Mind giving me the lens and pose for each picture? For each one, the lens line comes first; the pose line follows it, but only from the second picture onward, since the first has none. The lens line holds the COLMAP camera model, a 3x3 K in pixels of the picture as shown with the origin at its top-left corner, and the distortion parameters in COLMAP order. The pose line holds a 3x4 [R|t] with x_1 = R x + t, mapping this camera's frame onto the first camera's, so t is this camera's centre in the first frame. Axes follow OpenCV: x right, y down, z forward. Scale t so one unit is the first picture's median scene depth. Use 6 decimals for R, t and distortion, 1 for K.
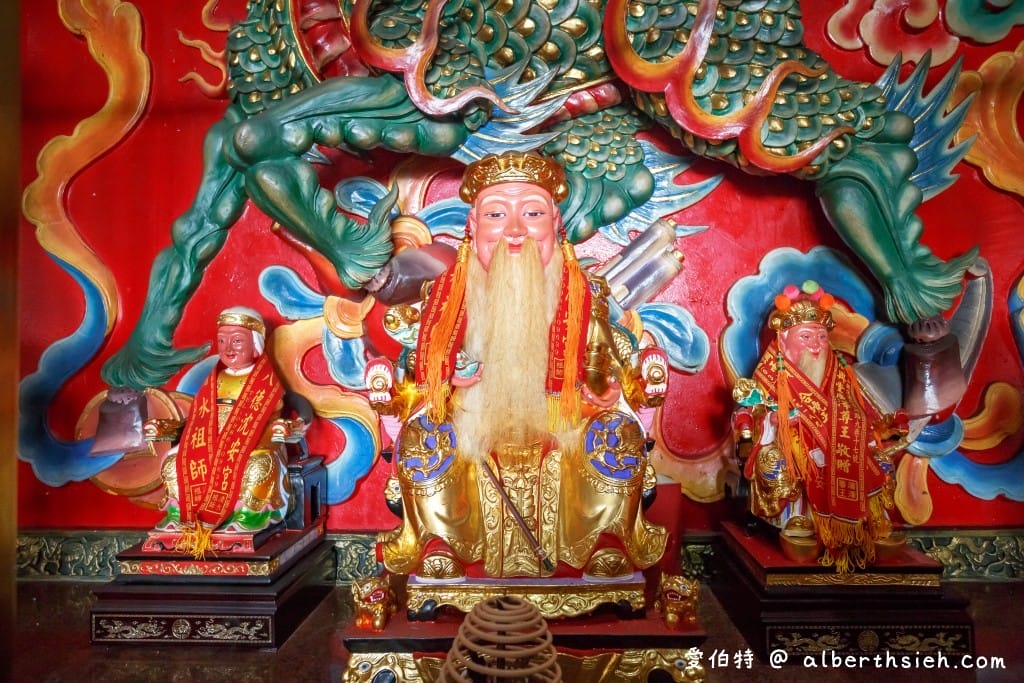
lens RADIAL K [[582.4, 0, 512.0], [0, 582.4, 341.5], [0, 0, 1]] dist [-0.074779, 0.032085]
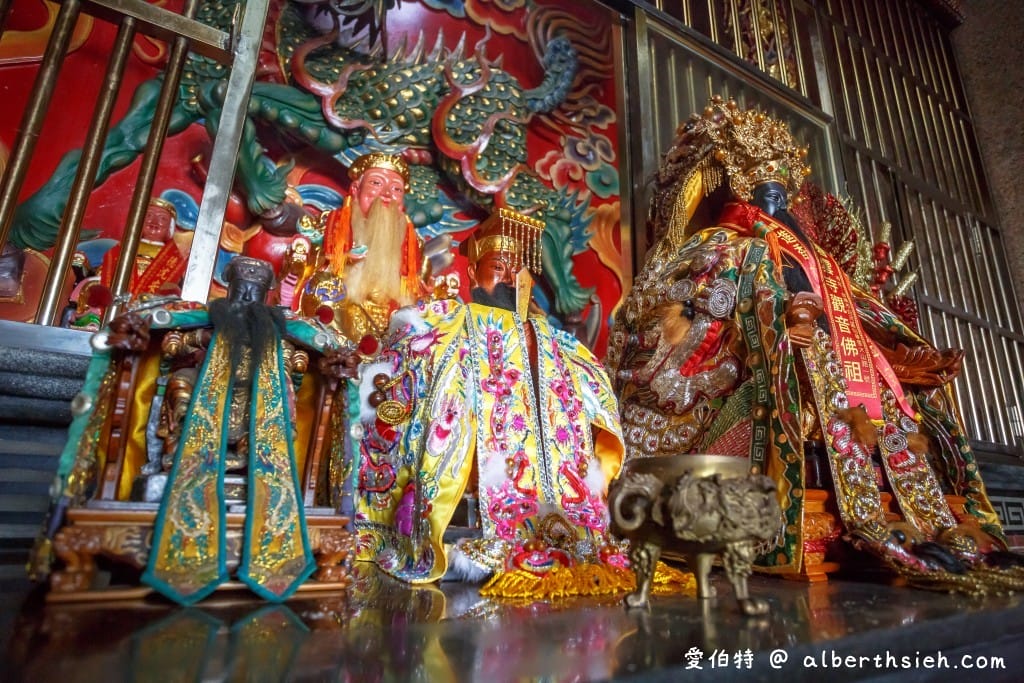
lens RADIAL K [[561.4, 0, 512.0], [0, 561.4, 341.5], [0, 0, 1]] dist [-0.067408, 0.000065]
pose [[0.845478, 0.185522, 0.500748, -0.375518], [-0.055081, 0.963008, -0.263784, 0.573341], [-0.531162, 0.195442, 0.824421, -0.436999]]
